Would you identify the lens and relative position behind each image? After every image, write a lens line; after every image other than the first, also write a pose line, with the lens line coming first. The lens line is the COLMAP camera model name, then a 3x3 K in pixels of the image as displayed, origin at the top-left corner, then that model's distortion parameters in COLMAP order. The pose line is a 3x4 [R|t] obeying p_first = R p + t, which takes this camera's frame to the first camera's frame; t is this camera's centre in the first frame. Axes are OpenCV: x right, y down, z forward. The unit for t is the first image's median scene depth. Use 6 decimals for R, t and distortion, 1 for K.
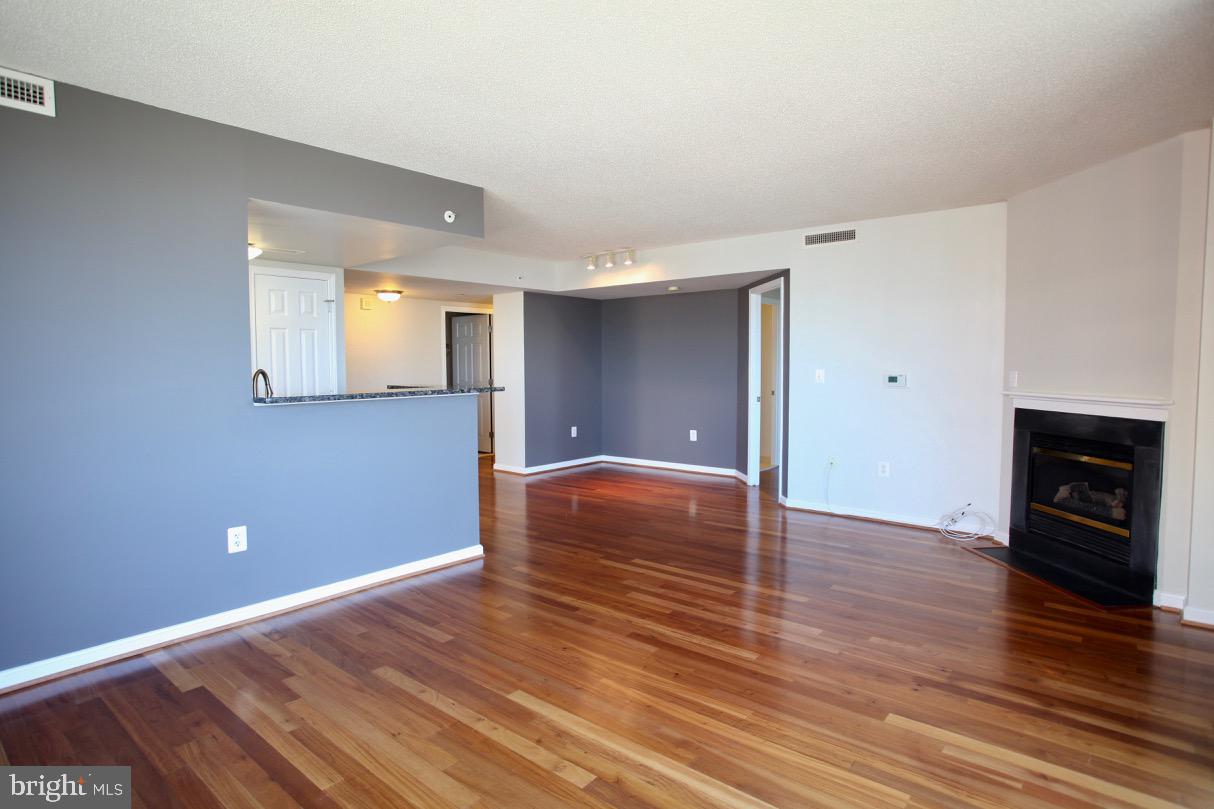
lens RADIAL K [[646.1, 0, 603.2], [0, 646.1, 401.6], [0, 0, 1]] dist [-0.088643, 0.047064]
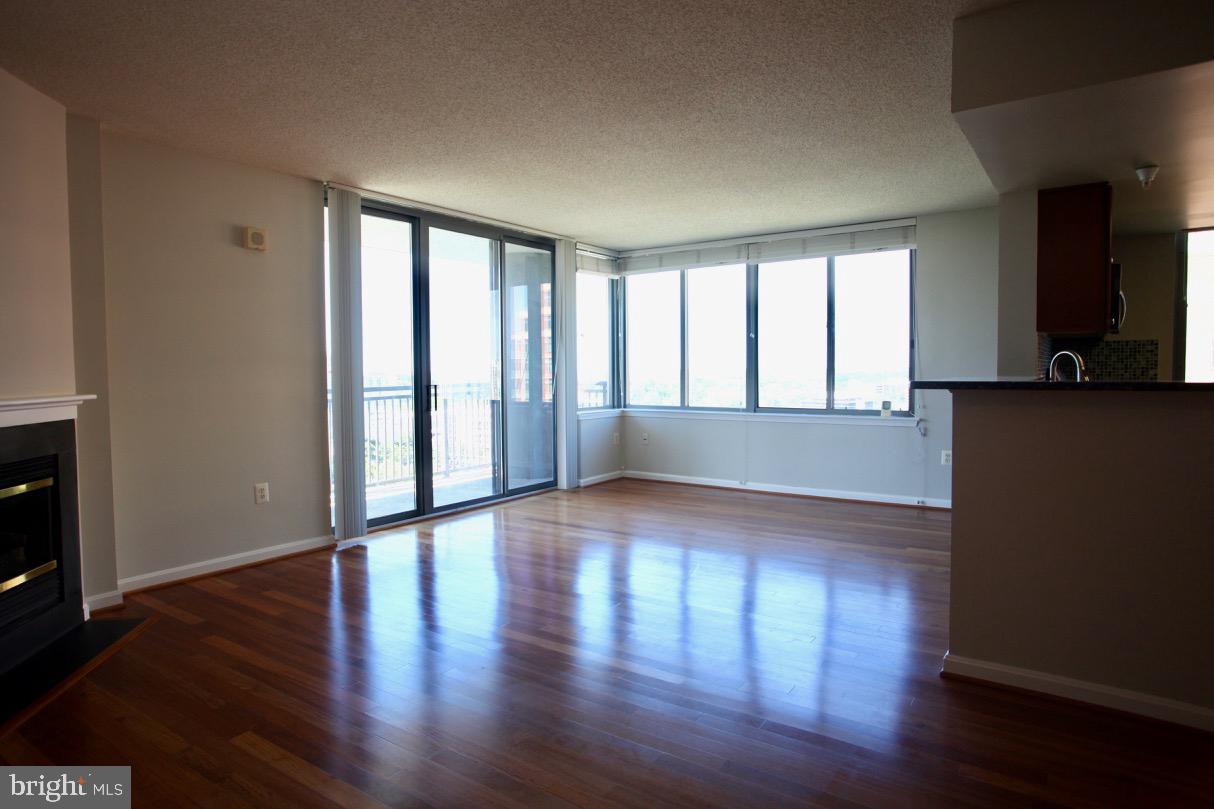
lens RADIAL K [[698.3, 0, 599.1], [0, 698.3, 399.9], [0, 0, 1]] dist [-0.072015, 0.046787]
pose [[-0.996774, 0.016076, -0.078630, 0.163221], [0.007704, 0.994375, 0.105640, -0.070282], [0.079886, 0.104694, -0.991291, 1.529586]]
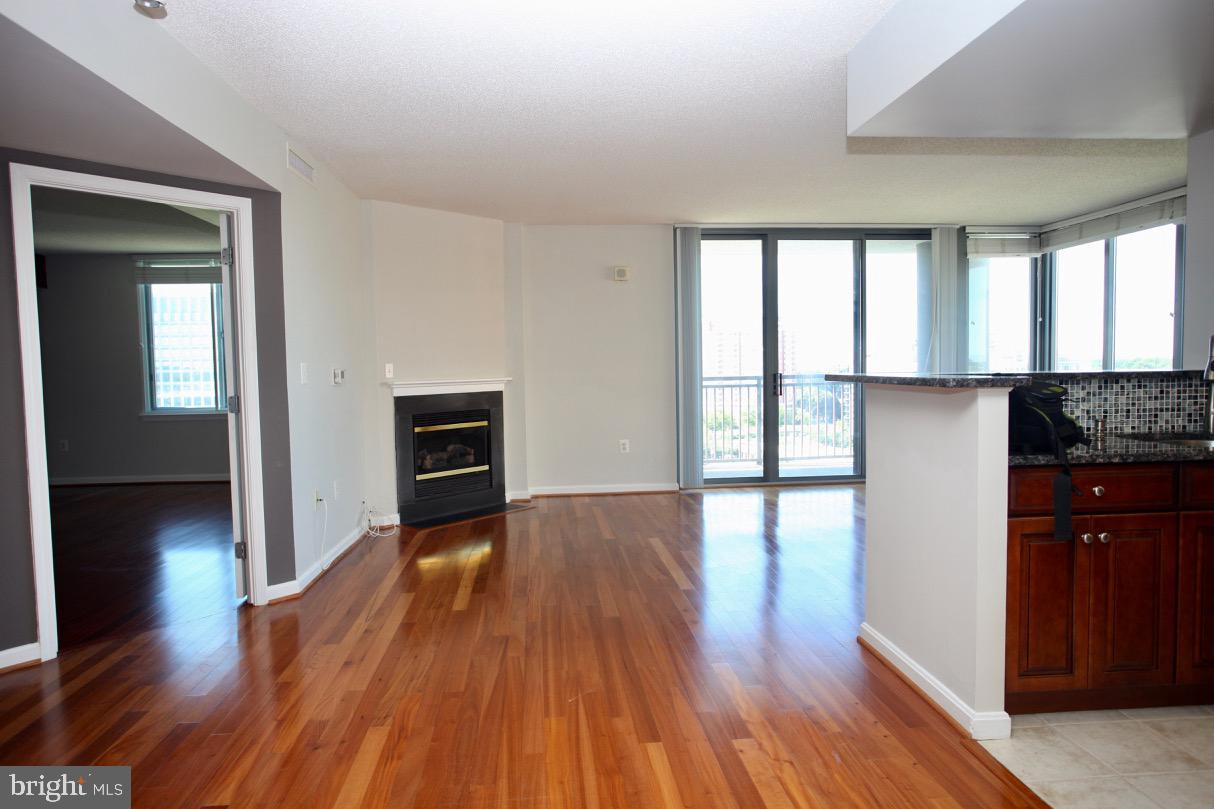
lens RADIAL K [[745.1, 0, 601.1], [0, 745.1, 401.0], [0, 0, 1]] dist [-0.067445, 0.057206]
pose [[-0.699707, -0.018877, 0.714181, -0.517945], [0.063855, 0.993997, 0.088834, -0.074588], [-0.711571, 0.107762, -0.694302, 1.640407]]
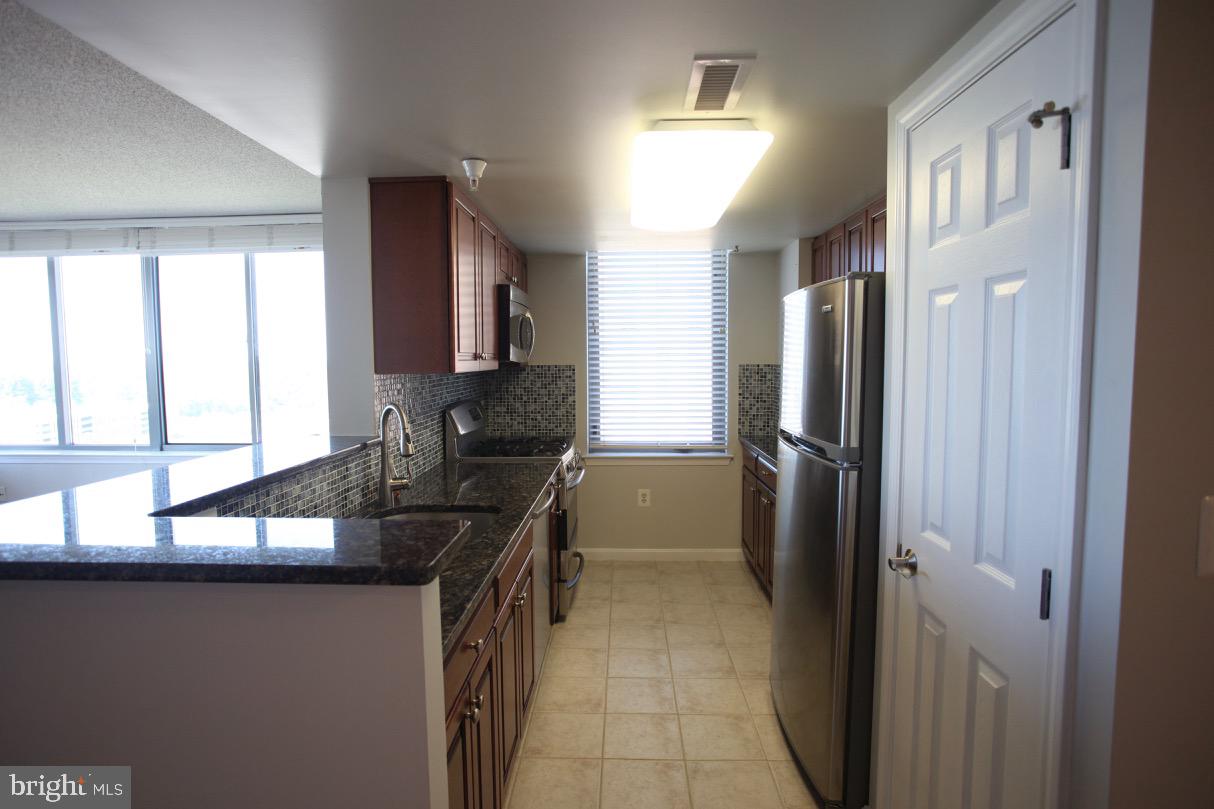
lens RADIAL K [[646.1, 0, 603.2], [0, 646.1, 401.6], [0, 0, 1]] dist [-0.088643, 0.047064]
pose [[-0.781676, 0.052838, -0.621442, -0.241897], [-0.027937, 0.992439, 0.119521, -0.109089], [0.623058, 0.110788, -0.774290, 1.306346]]
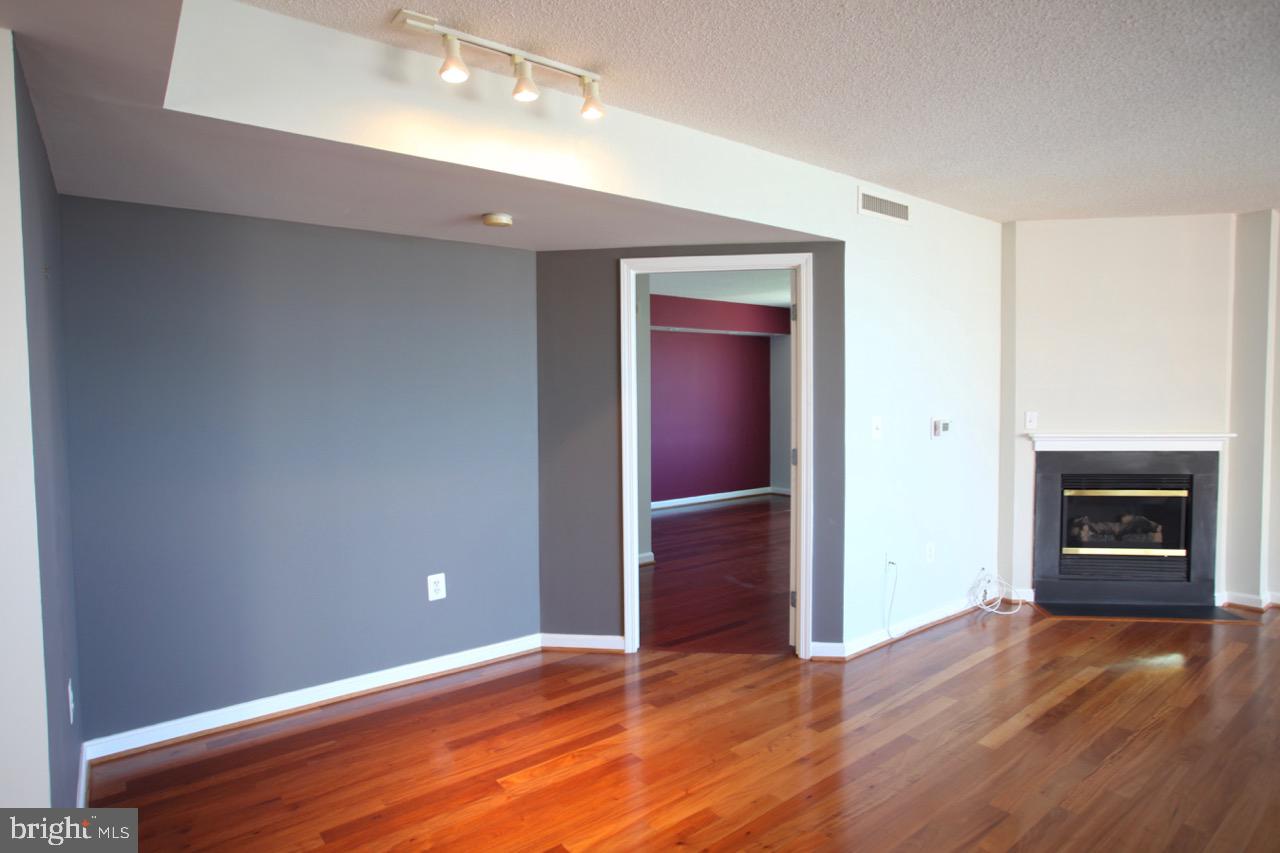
lens RADIAL K [[705.6, 0, 631.0], [0, 705.6, 422.9], [0, 0, 1]] dist [-0.072291, 0.040332]
pose [[0.218946, -0.039690, 0.974929, -0.462492], [0.066055, 0.997483, 0.025774, -0.097028], [-0.973499, 0.058755, 0.221017, 1.352175]]
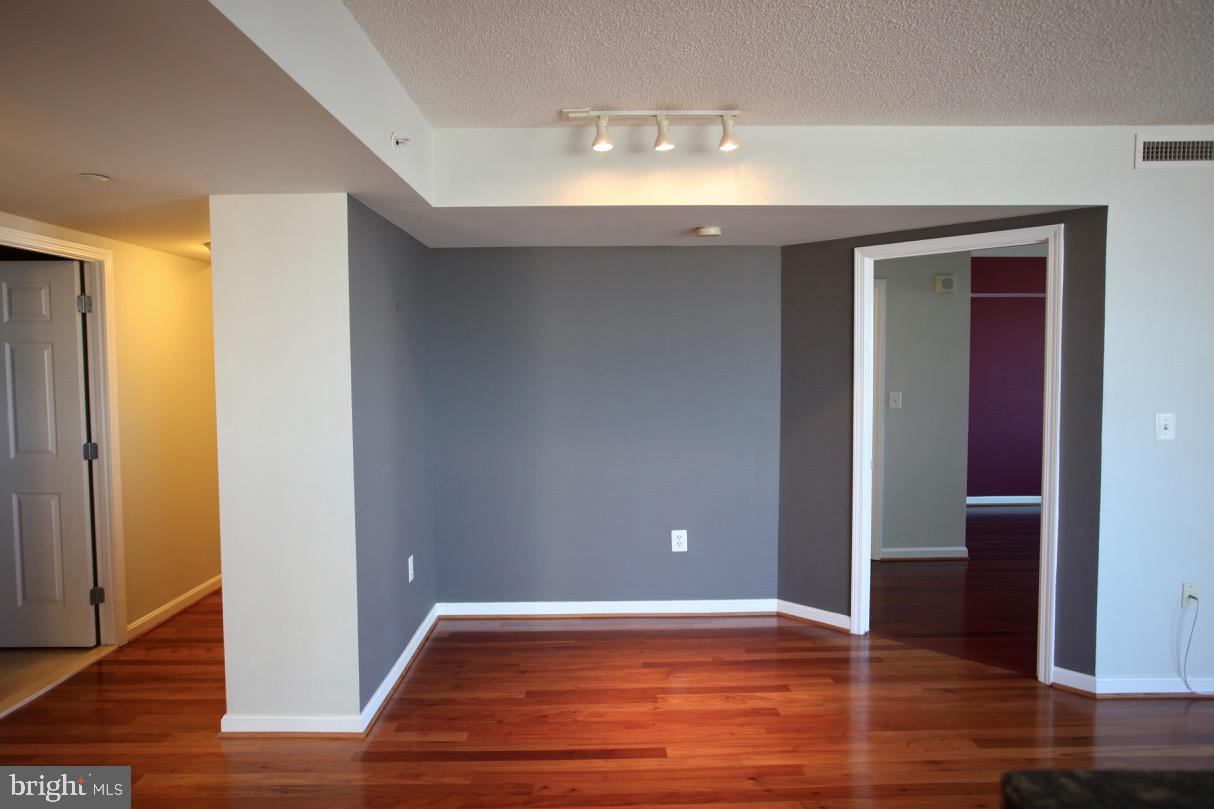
lens RADIAL K [[745.1, 0, 601.1], [0, 745.1, 401.0], [0, 0, 1]] dist [-0.067445, 0.057206]
pose [[0.763332, -0.035942, 0.645006, -0.461211], [0.042643, 0.999077, 0.005206, -0.102619], [-0.644598, 0.023531, 0.764160, 1.058911]]
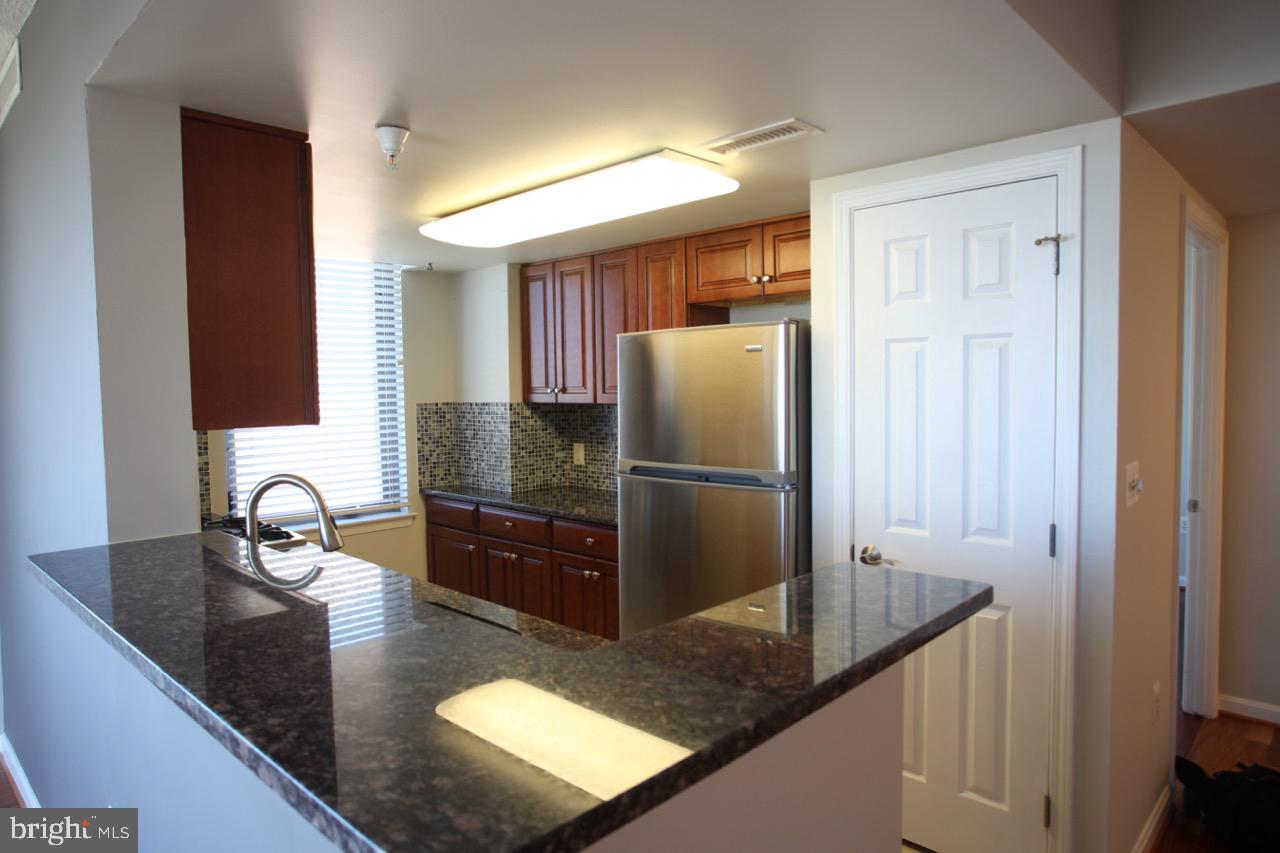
lens RADIAL K [[785.6, 0, 633.7], [0, 785.6, 422.8], [0, 0, 1]] dist [-0.067445, 0.057206]
pose [[-0.065645, 0.054398, -0.996359, -0.037478], [-0.043517, 0.997407, 0.057322, -0.098148], [0.996894, 0.047121, -0.063107, 1.001752]]
